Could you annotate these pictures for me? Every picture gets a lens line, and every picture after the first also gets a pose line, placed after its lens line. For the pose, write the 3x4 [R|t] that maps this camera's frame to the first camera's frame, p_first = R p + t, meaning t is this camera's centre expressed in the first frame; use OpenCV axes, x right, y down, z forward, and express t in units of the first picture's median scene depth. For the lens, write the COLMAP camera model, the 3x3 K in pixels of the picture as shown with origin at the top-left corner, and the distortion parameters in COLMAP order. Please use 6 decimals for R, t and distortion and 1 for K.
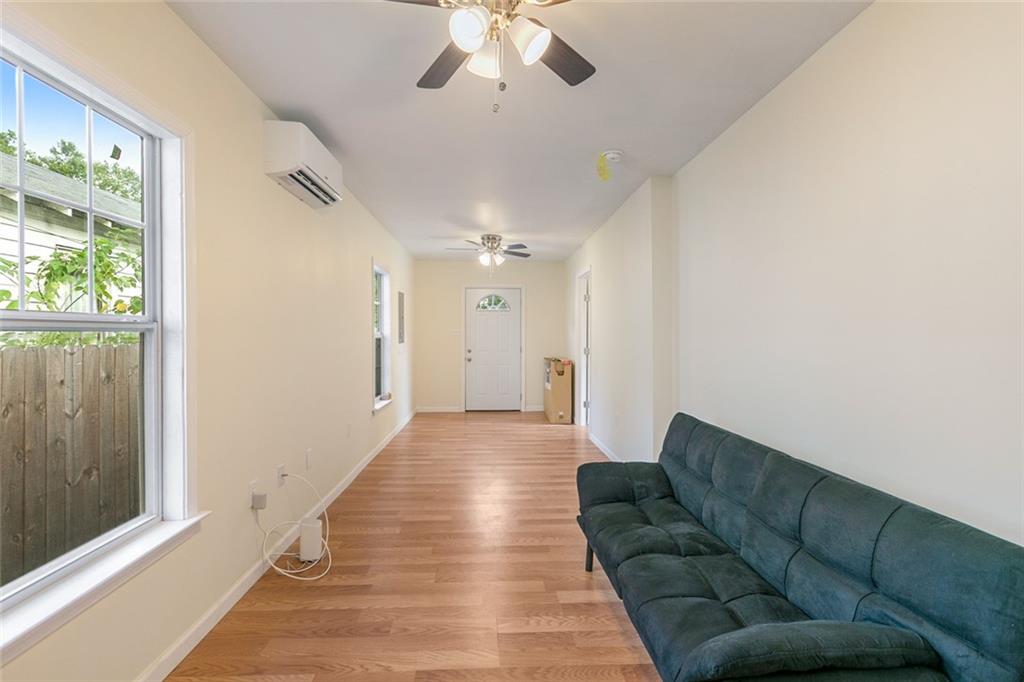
lens RADIAL K [[464.5, 0, 512.0], [0, 464.5, 337.9], [0, 0, 1]] dist [-0.000349, -0.000016]
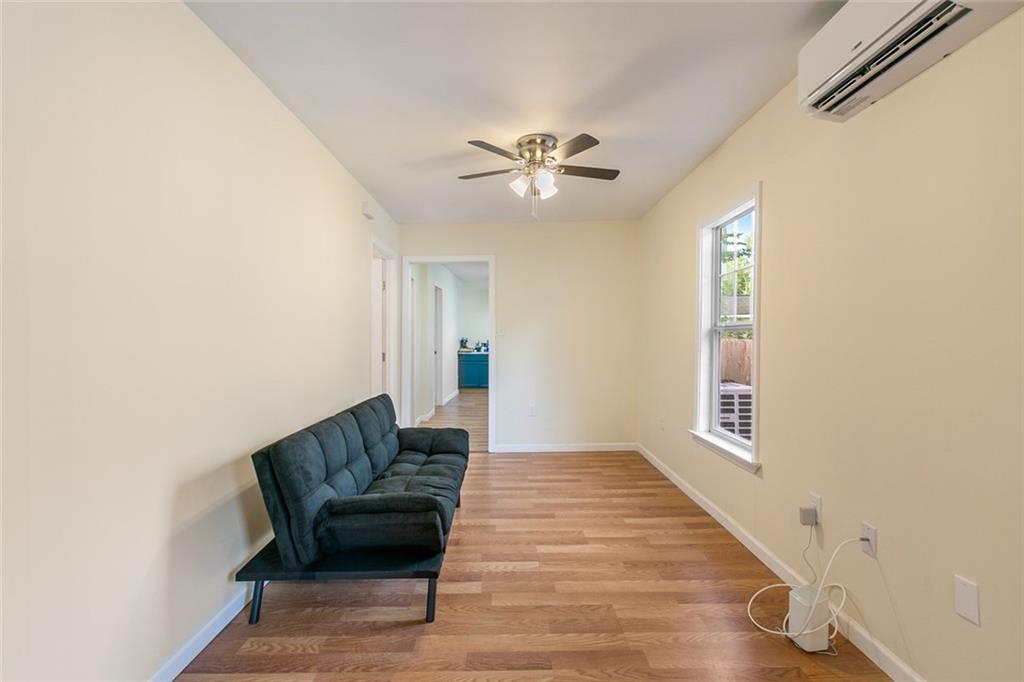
lens RADIAL K [[464.5, 0, 513.1], [0, 464.5, 339.3], [0, 0, 1]] dist [-0.000349, -0.000016]
pose [[-0.998867, 0.000092, 0.047585, -0.020738], [0.000758, 0.999902, 0.013966, -0.002568], [-0.047579, 0.013987, -0.998770, 2.177022]]
